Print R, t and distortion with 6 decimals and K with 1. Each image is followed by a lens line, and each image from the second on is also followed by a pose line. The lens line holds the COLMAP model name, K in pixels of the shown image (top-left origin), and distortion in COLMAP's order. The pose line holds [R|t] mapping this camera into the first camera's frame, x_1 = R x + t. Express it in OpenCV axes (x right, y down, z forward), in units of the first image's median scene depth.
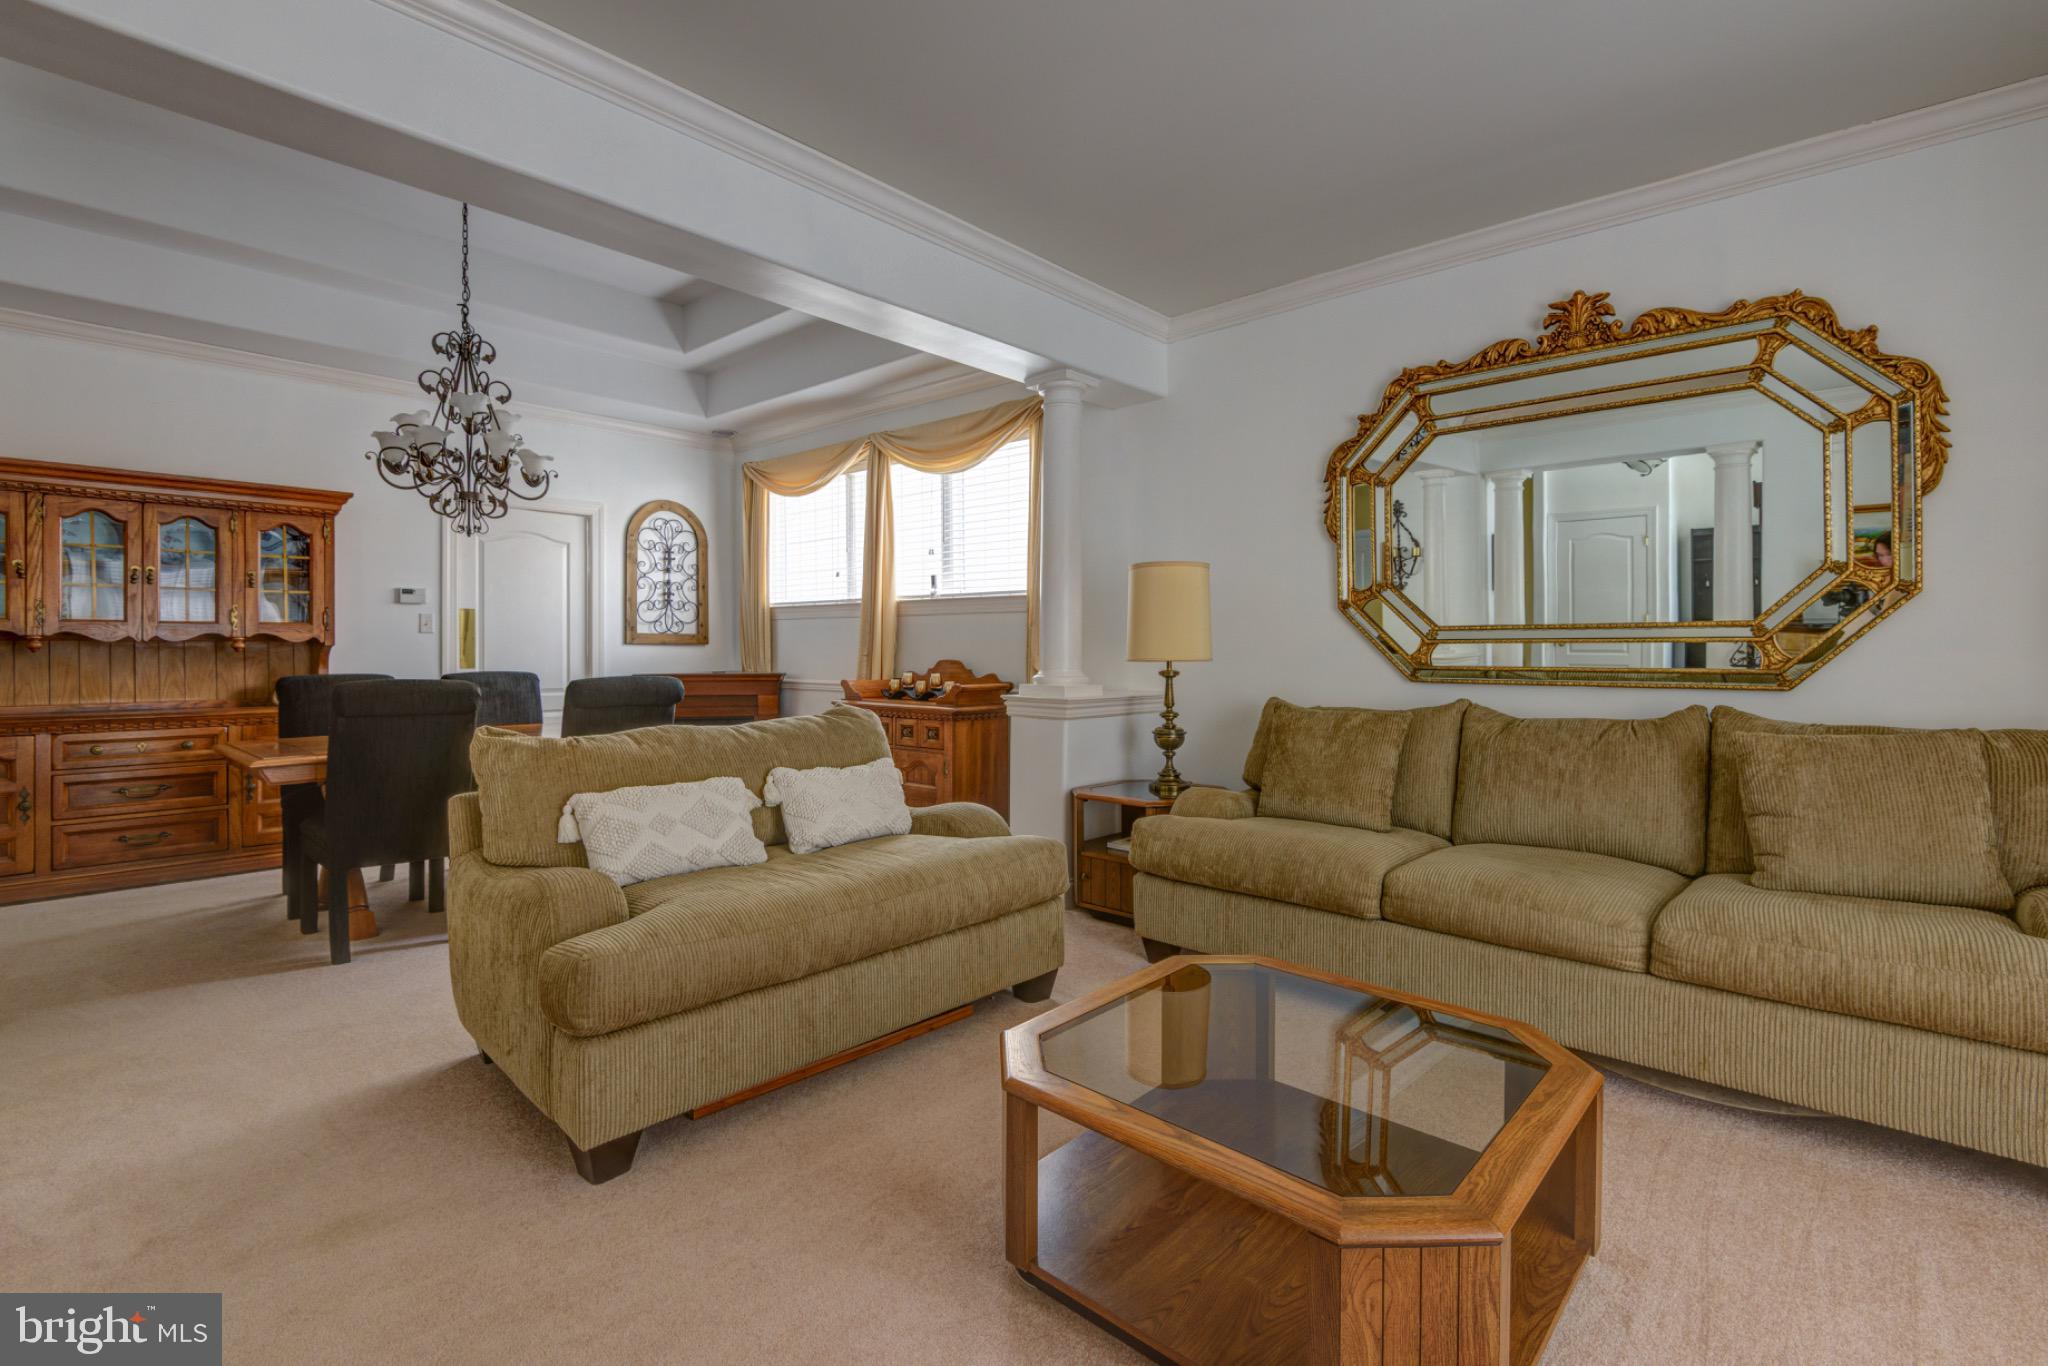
lens RADIAL K [[941.0, 0, 1016.7], [0, 941.0, 666.1], [0, 0, 1]] dist [0.027197, -0.014045]
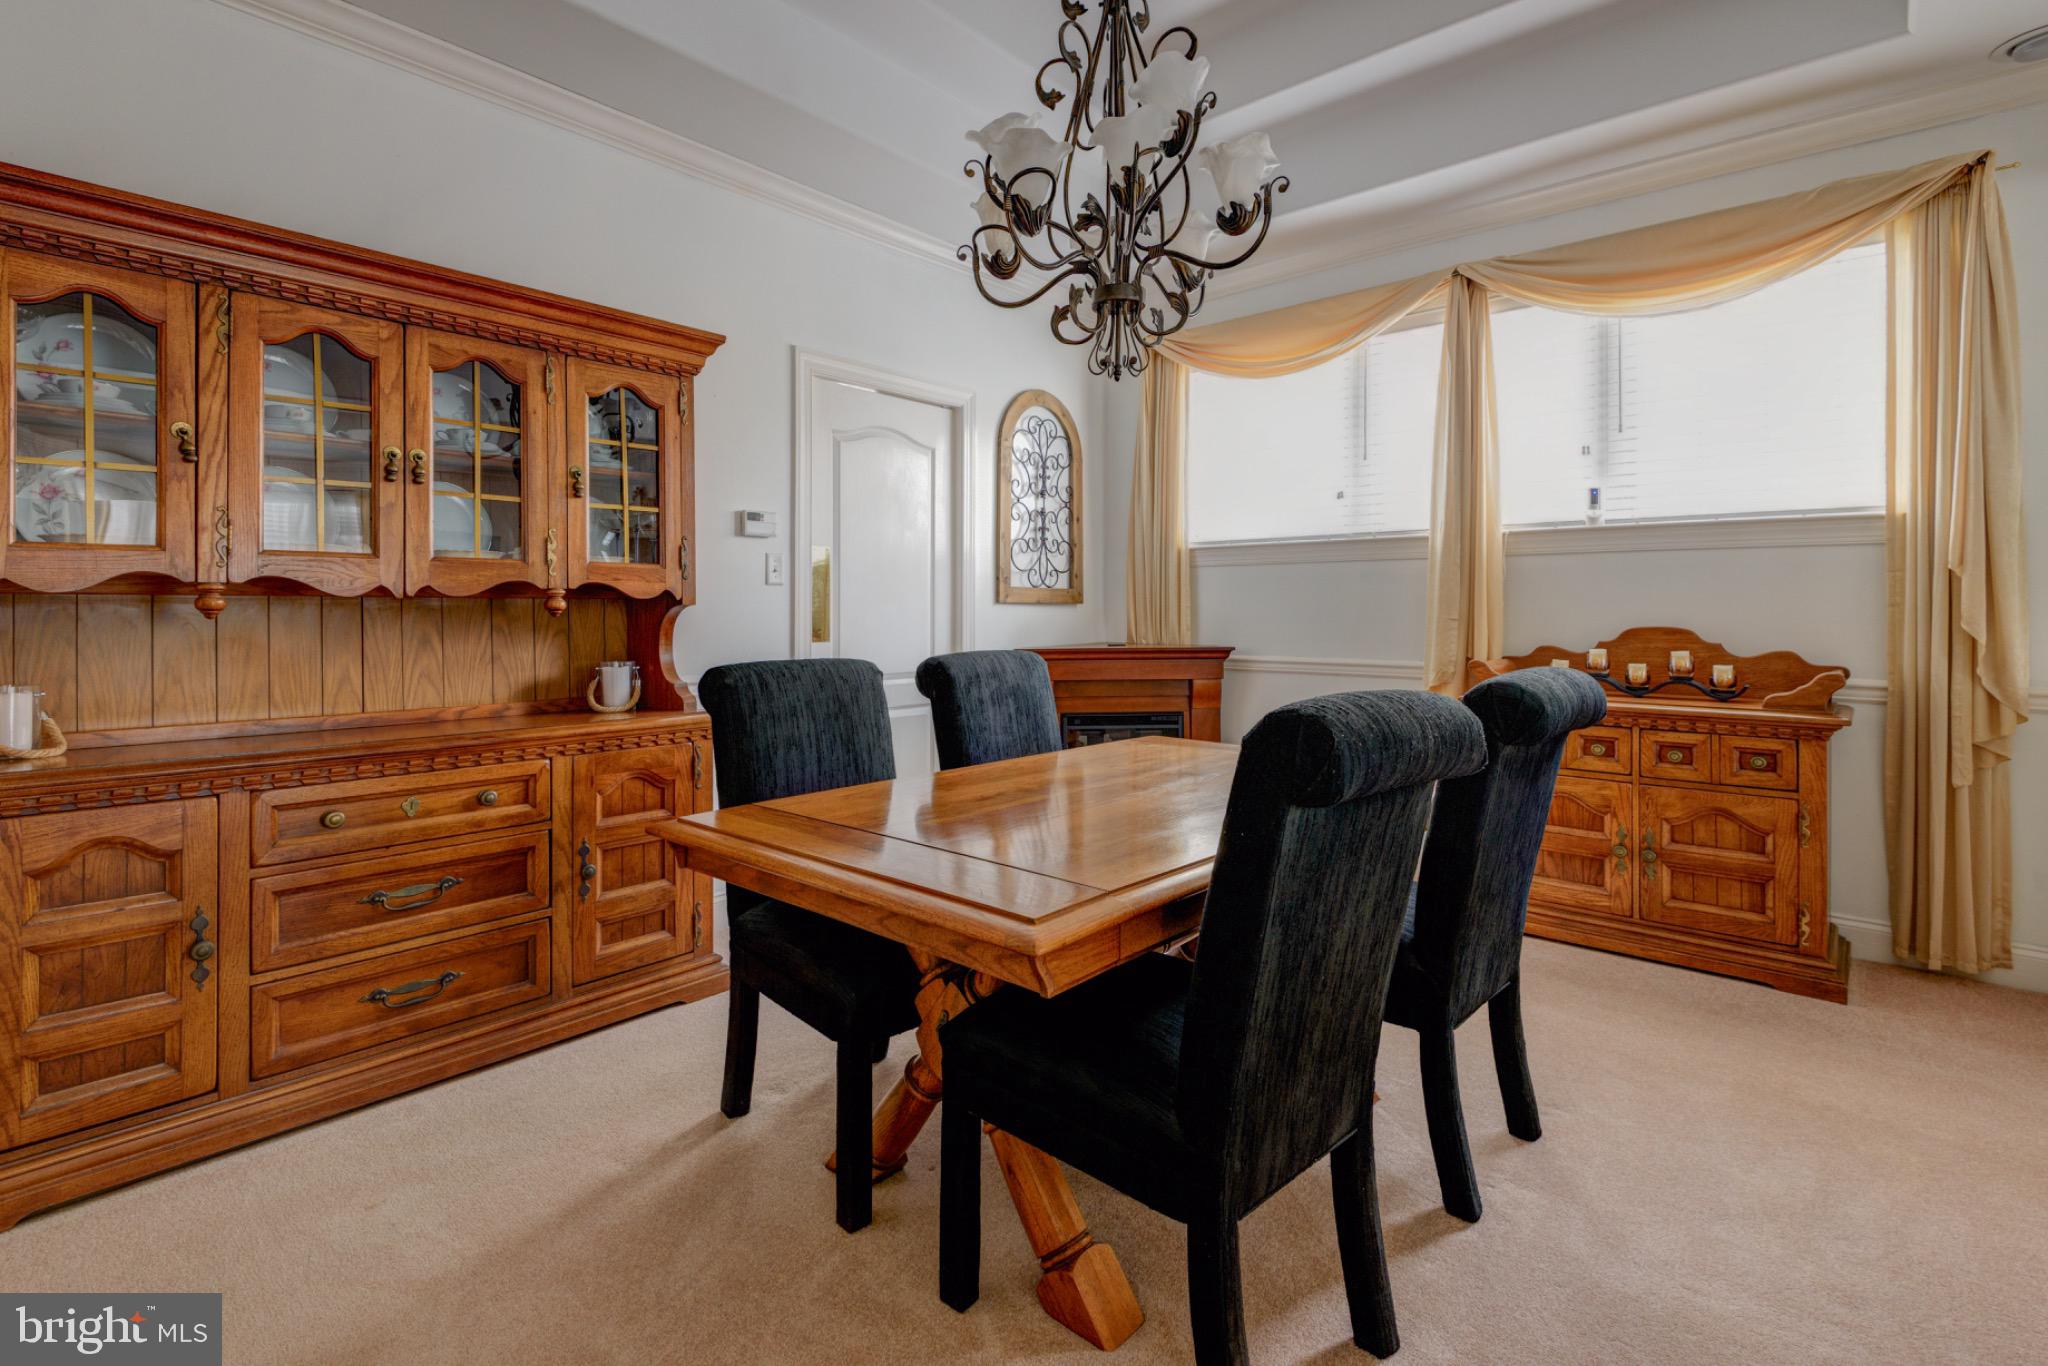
lens RADIAL K [[964.1, 0, 1020.6], [0, 964.1, 618.1], [0, 0, 1]] dist [0.066958, -0.043340]
pose [[0.999946, -0.001529, 0.010325, -0.580541], [0.001637, 0.999944, -0.010450, -0.008105], [-0.010309, 0.010466, 0.999892, 0.461024]]
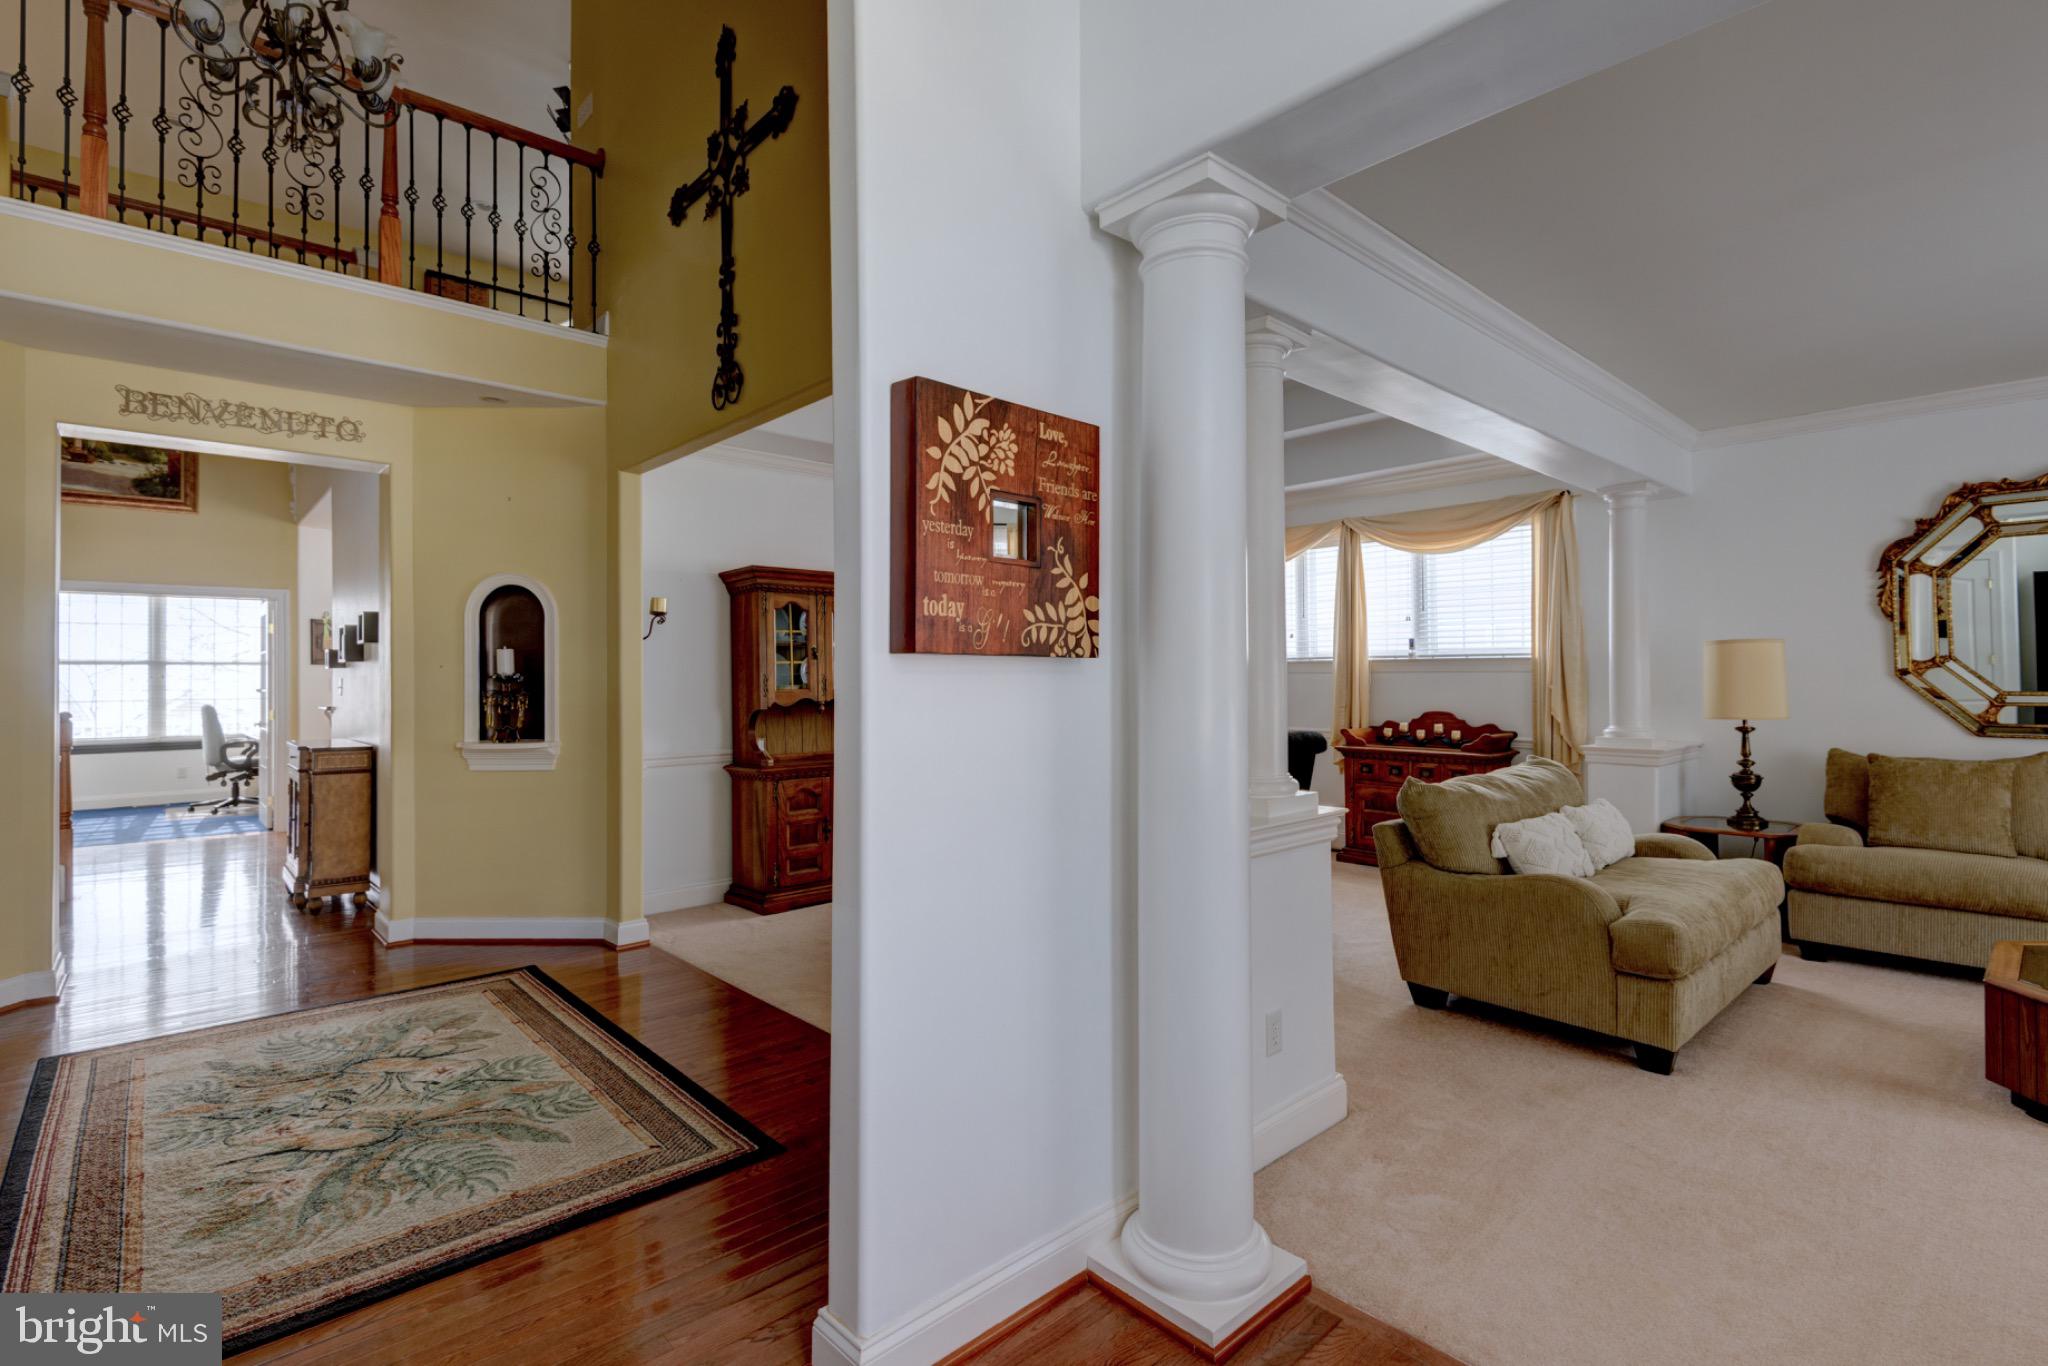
lens RADIAL K [[962.6, 0, 997.5], [0, 962.6, 678.6], [0, 0, 1]] dist [-0.000057, -0.011448]
pose [[0.994594, -0.006845, -0.103617, -0.592691], [0.005184, 0.999854, -0.016298, -0.037382], [0.103714, 0.015673, 0.994484, -0.295465]]
